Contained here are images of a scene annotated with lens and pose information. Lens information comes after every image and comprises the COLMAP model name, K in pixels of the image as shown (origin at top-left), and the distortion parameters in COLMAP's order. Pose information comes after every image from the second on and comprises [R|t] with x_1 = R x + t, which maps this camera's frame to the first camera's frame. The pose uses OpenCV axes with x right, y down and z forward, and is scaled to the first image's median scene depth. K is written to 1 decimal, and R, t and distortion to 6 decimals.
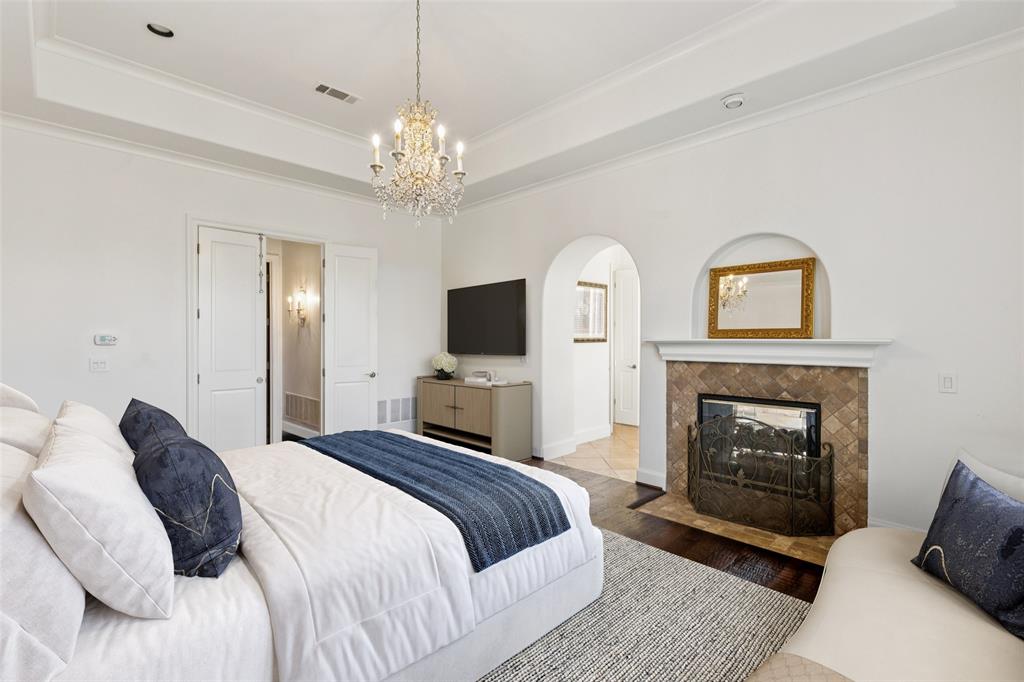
lens RADIAL K [[458.6, 0, 504.9], [0, 458.6, 337.9], [0, 0, 1]] dist [0.002400, 0.000305]
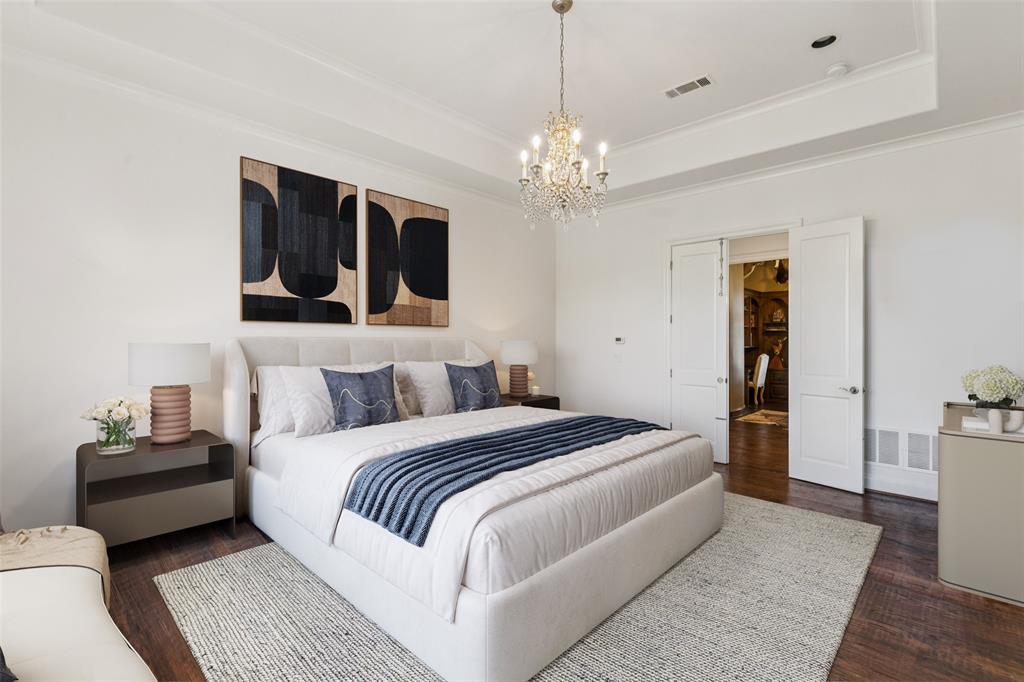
lens RADIAL K [[458.6, 0, 504.8], [0, 458.6, 338.7], [0, 0, 1]] dist [0.002400, 0.000305]
pose [[0.013283, 0.004349, -0.999902, 0.452918], [-0.007936, 0.999960, 0.004244, -0.001302], [0.999880, 0.007878, 0.013317, 0.455466]]
